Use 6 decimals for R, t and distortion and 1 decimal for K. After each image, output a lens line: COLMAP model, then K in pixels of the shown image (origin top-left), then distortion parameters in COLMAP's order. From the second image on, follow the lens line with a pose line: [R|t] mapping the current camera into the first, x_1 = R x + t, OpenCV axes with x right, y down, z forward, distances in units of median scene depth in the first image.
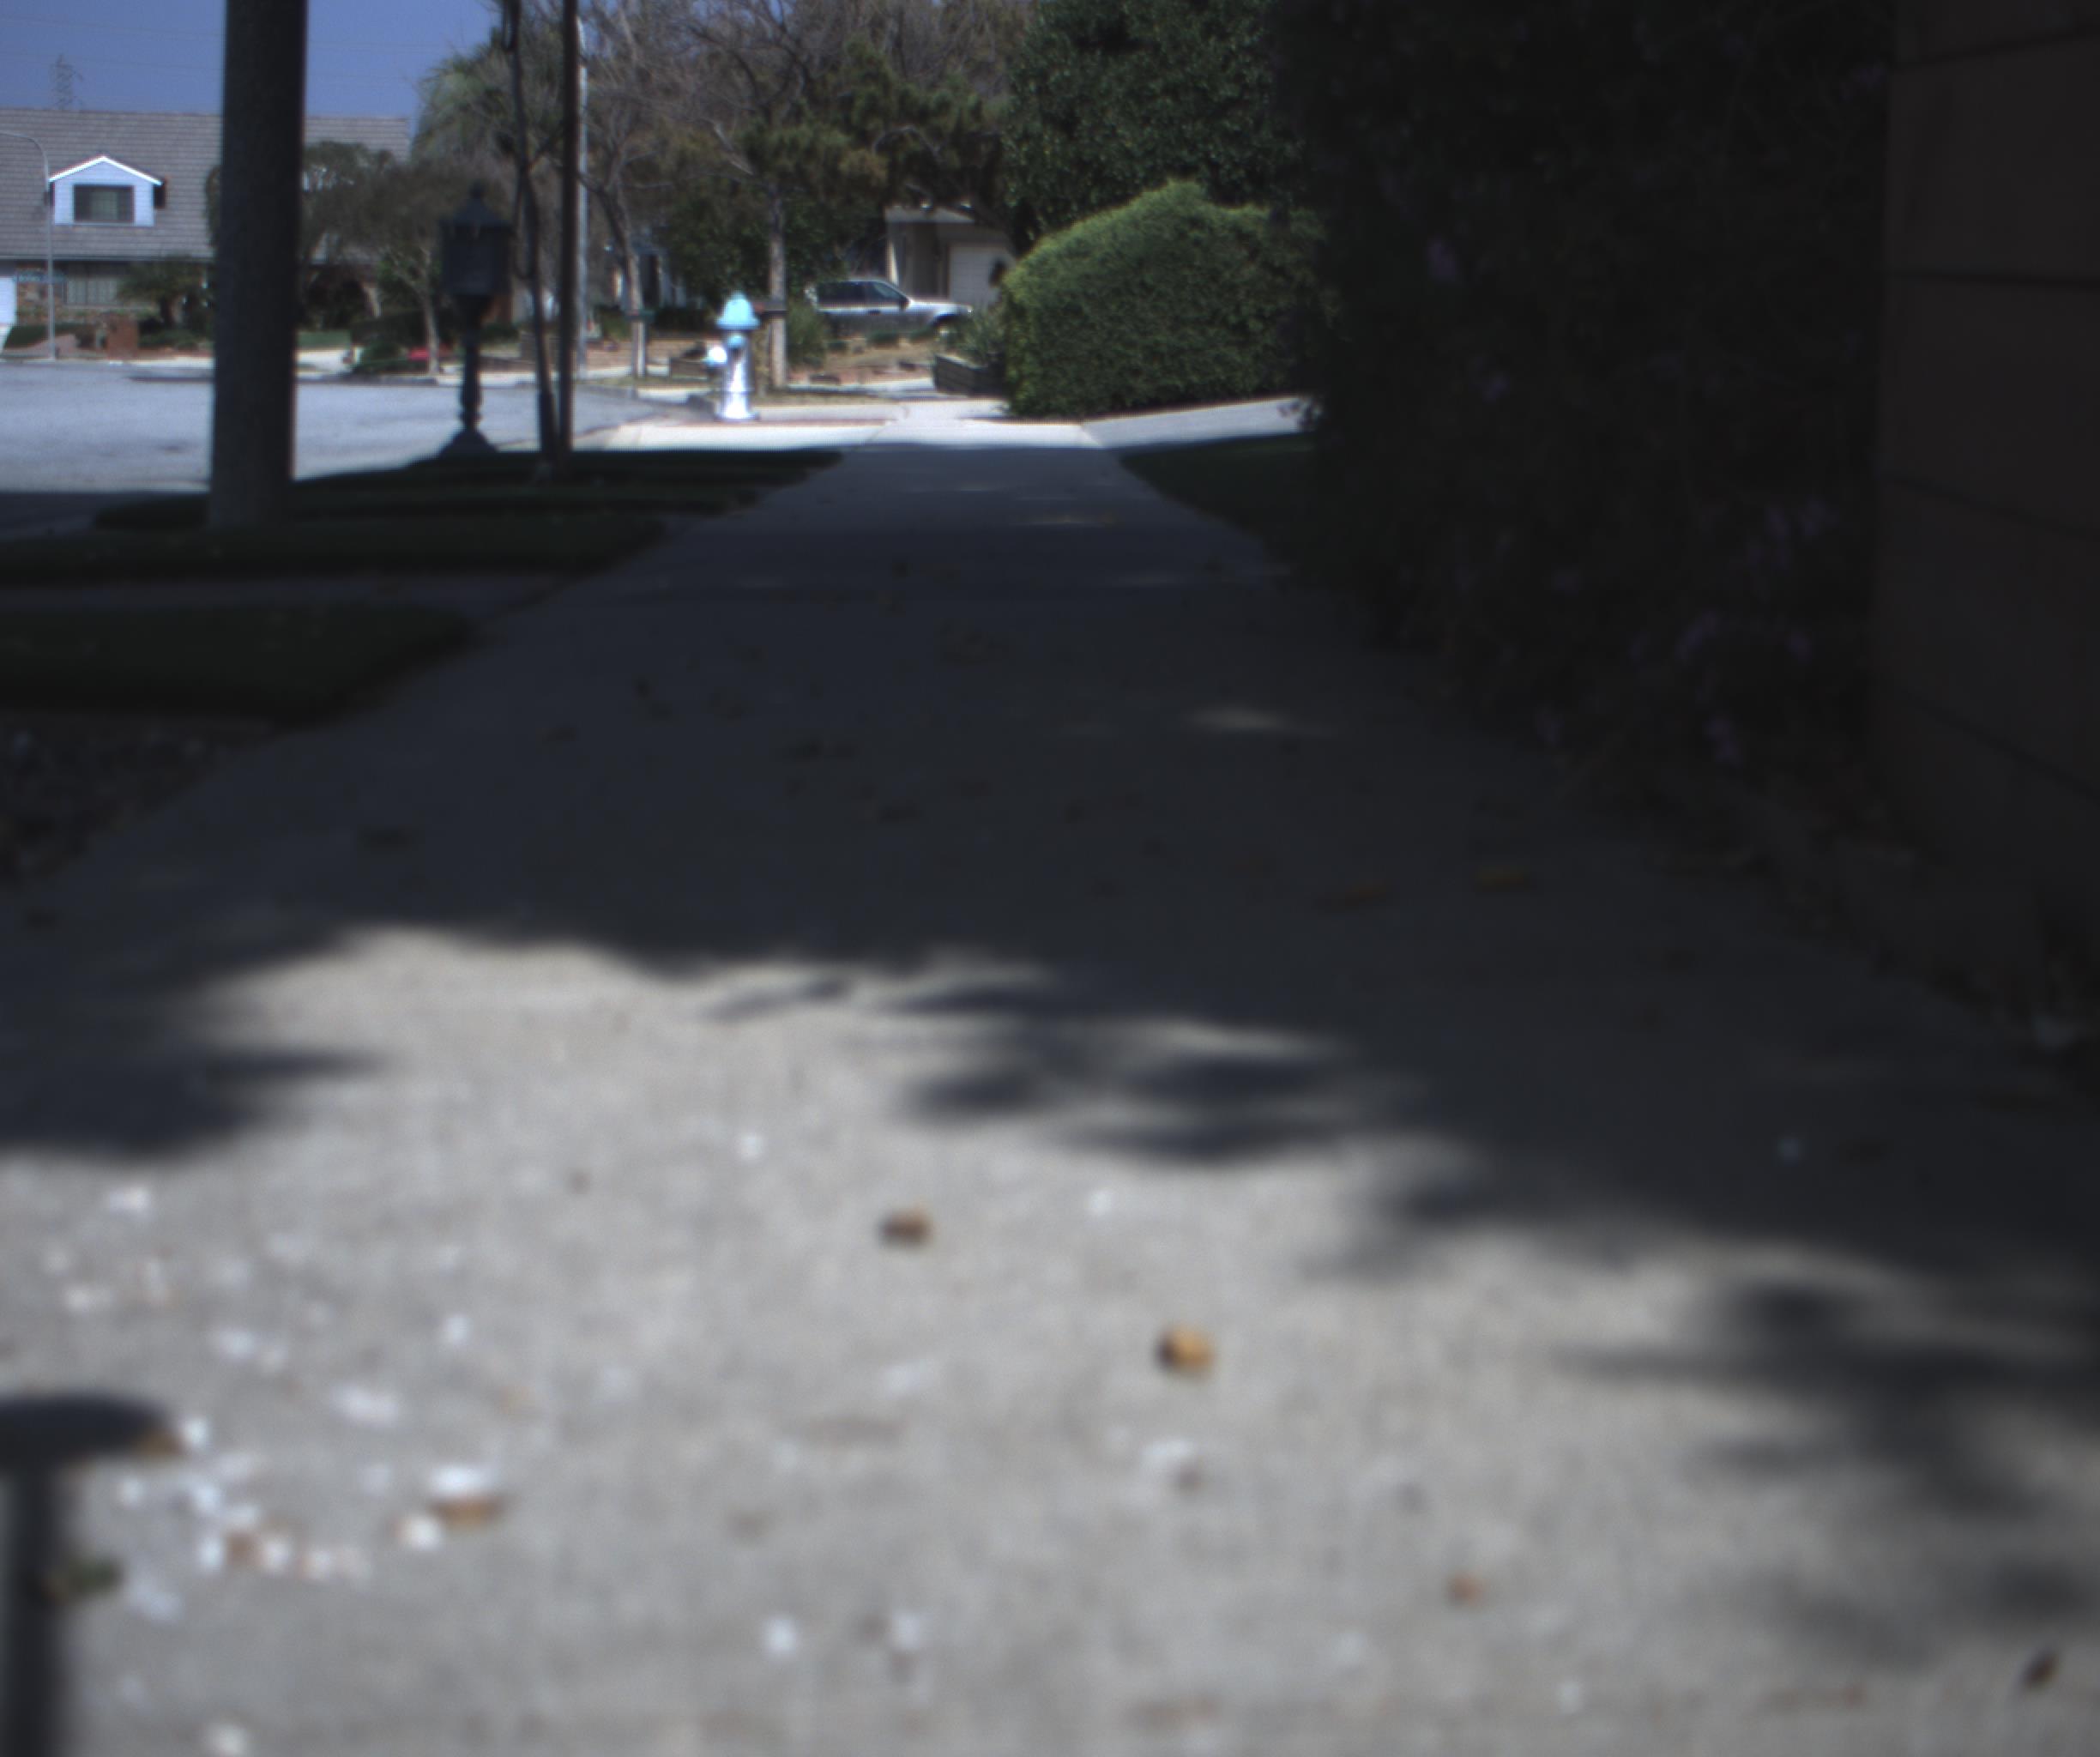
lens RADIAL K [[3937.2, 0, 1050.0], [0, 3937.2, 878.5], [0, 0, 1]] dist [-0.180607, 0.890523]
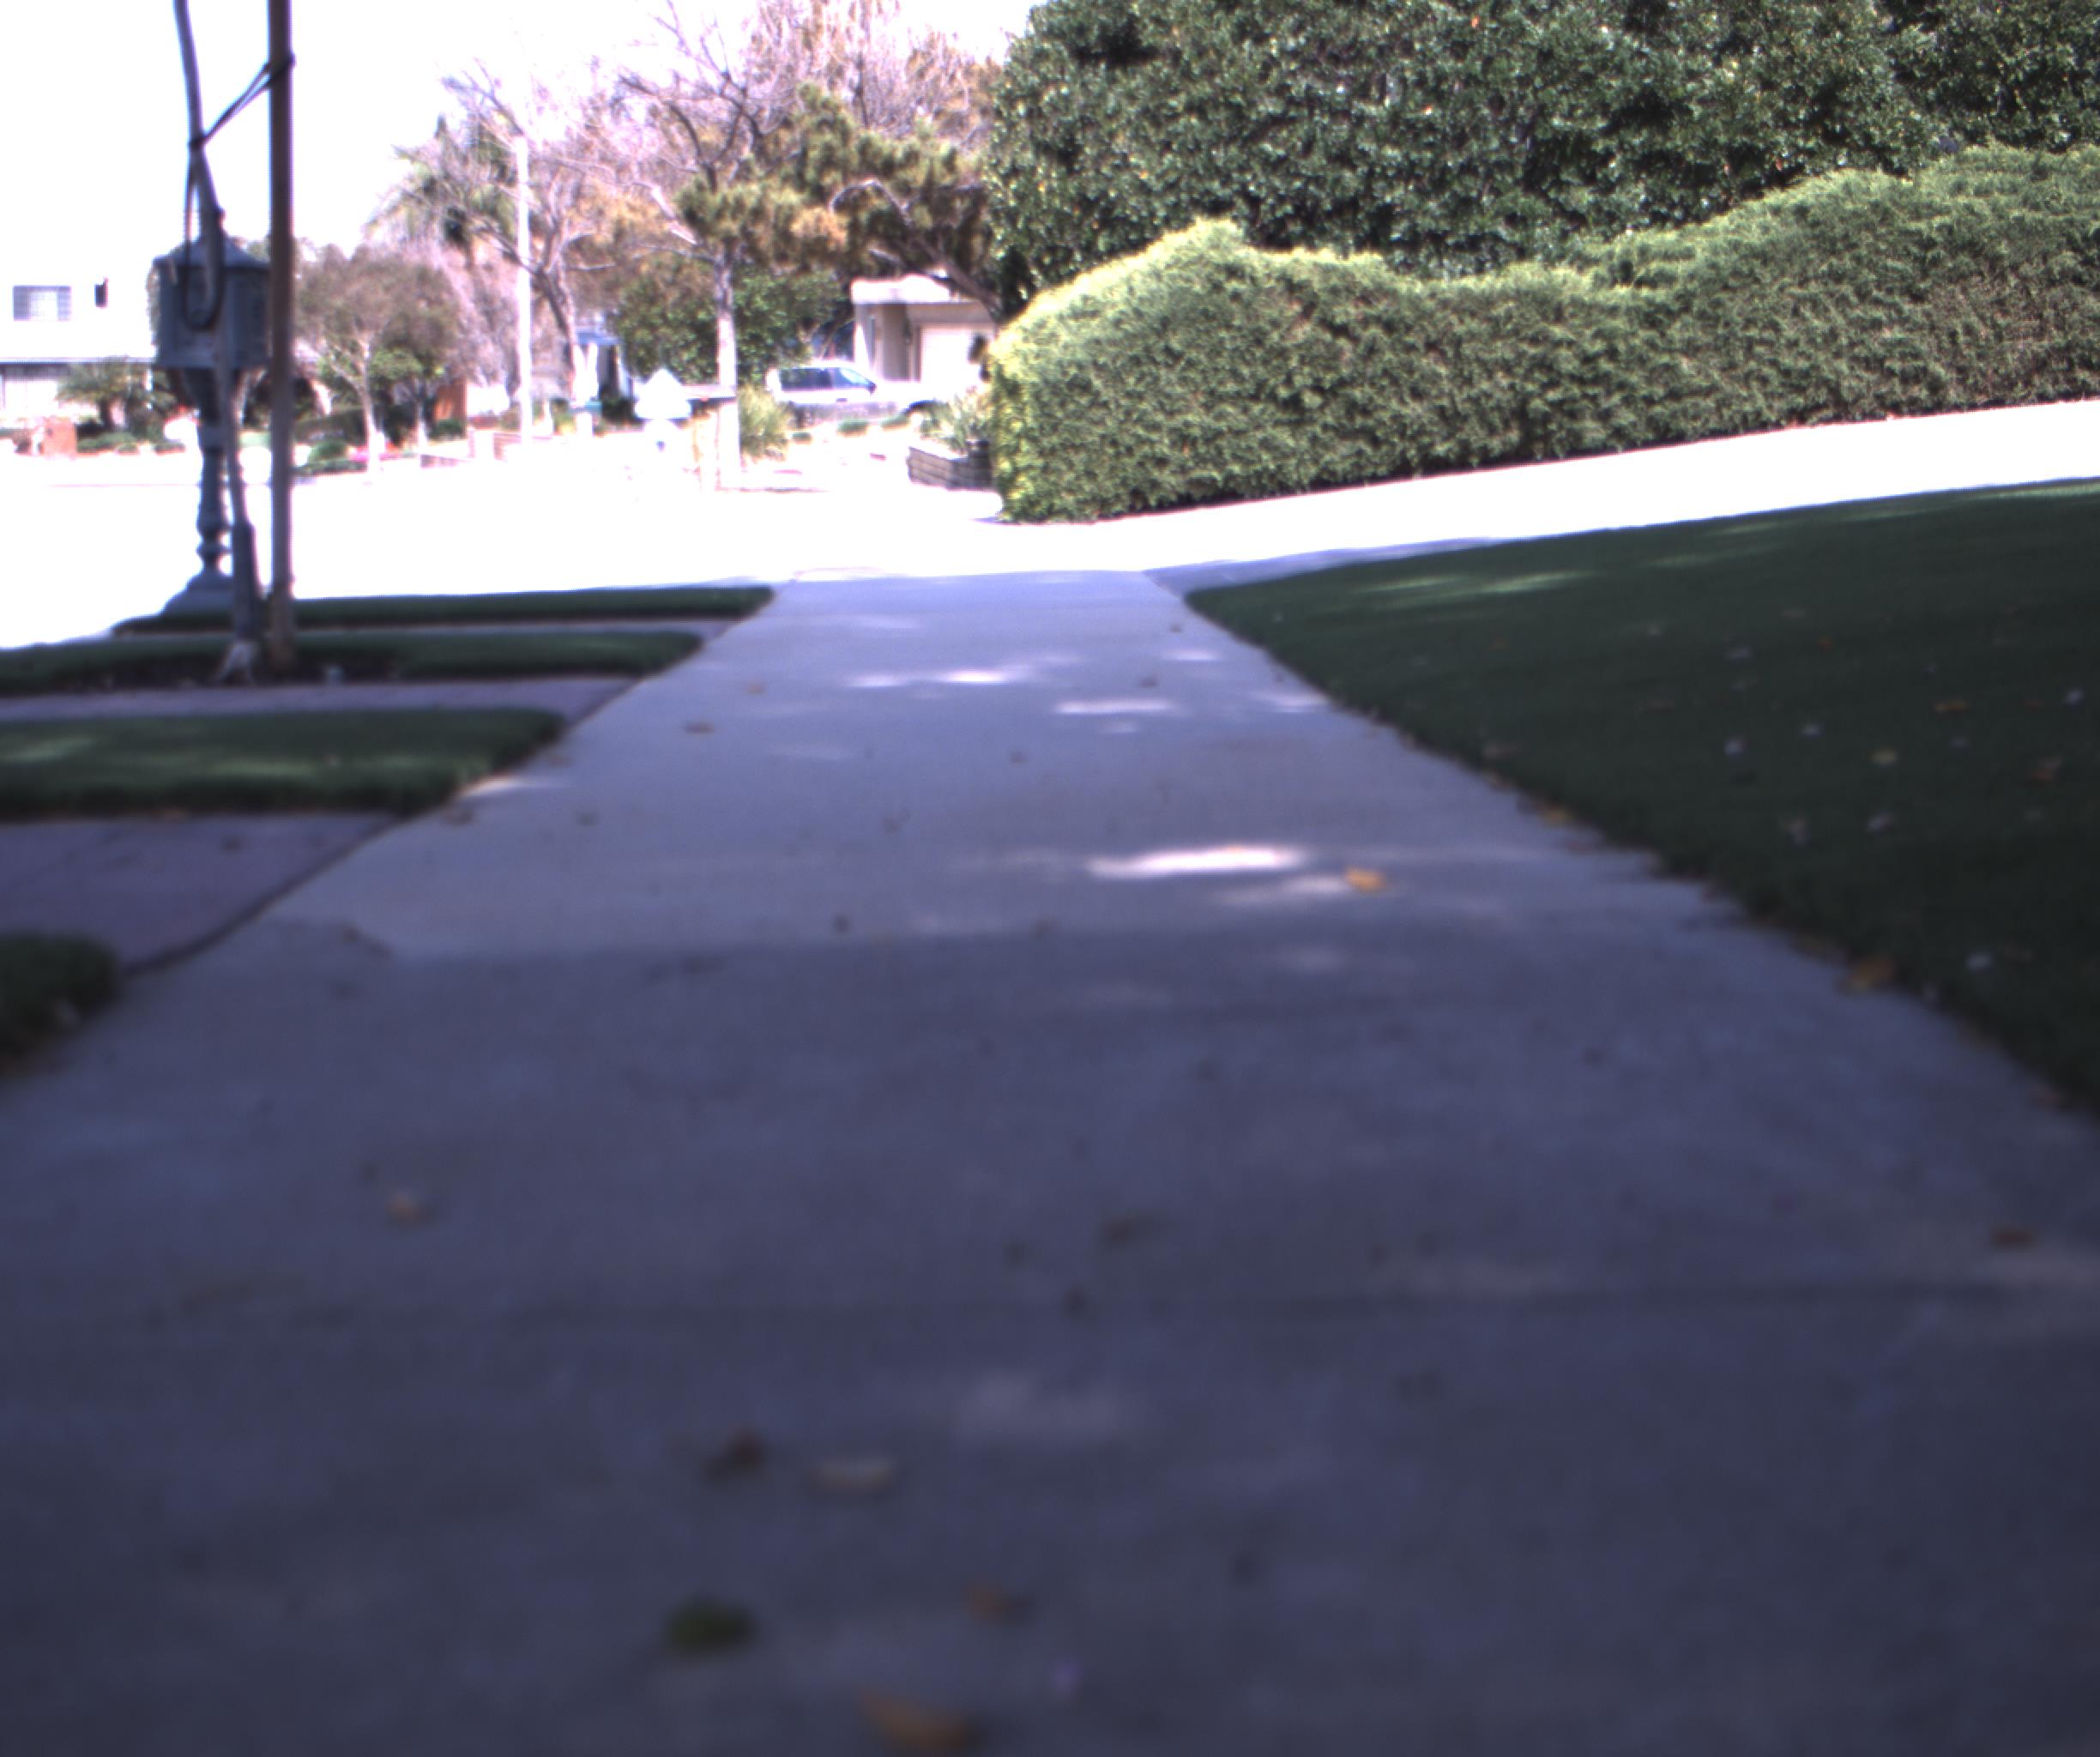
lens RADIAL K [[3937.2, 0, 1050.0], [0, 3937.2, 878.5], [0, 0, 1]] dist [-0.180607, 0.890523]
pose [[0.999800, -0.019444, 0.004637, -0.005490], [0.019541, 0.999571, -0.021814, -0.027219], [-0.004211, 0.021900, 0.999751, 0.202936]]
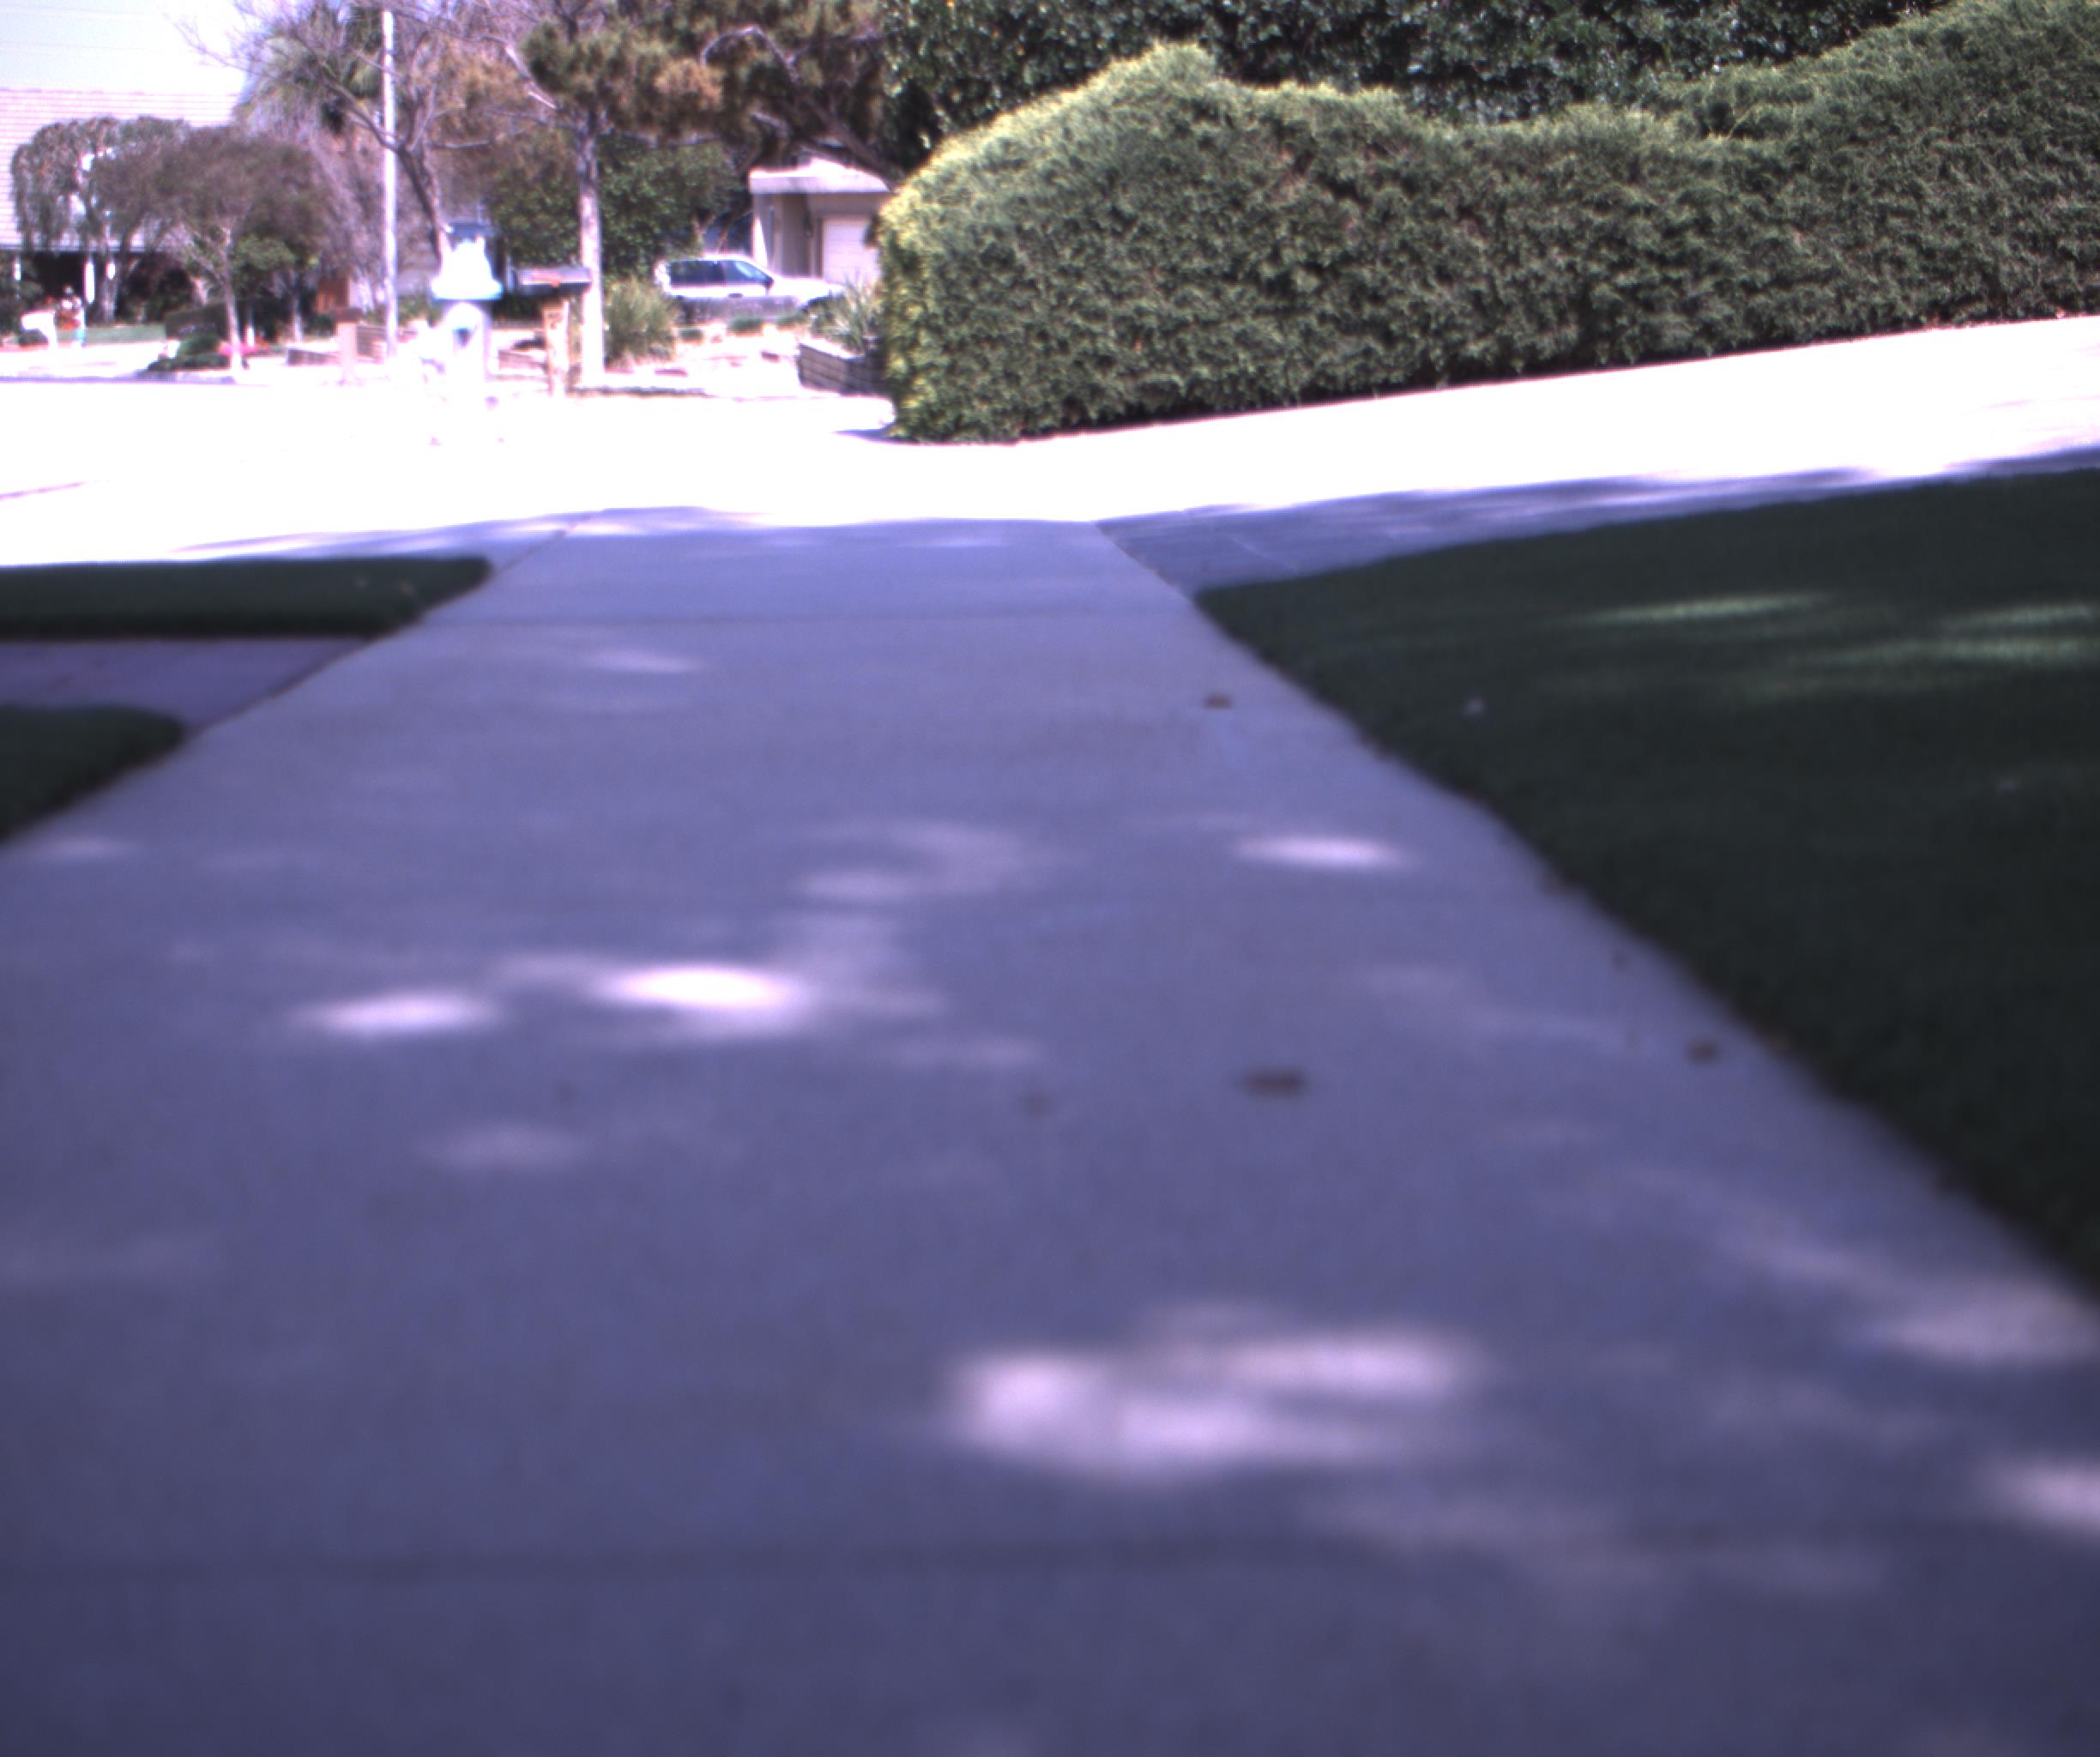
lens RADIAL K [[3937.2, 0, 1050.0], [0, 3937.2, 878.5], [0, 0, 1]] dist [-0.180607, 0.890523]
pose [[0.999538, -0.011072, 0.028305, -0.004034], [0.011003, 0.999936, 0.002584, -0.049661], [-0.028332, -0.002271, 0.999596, 0.385383]]
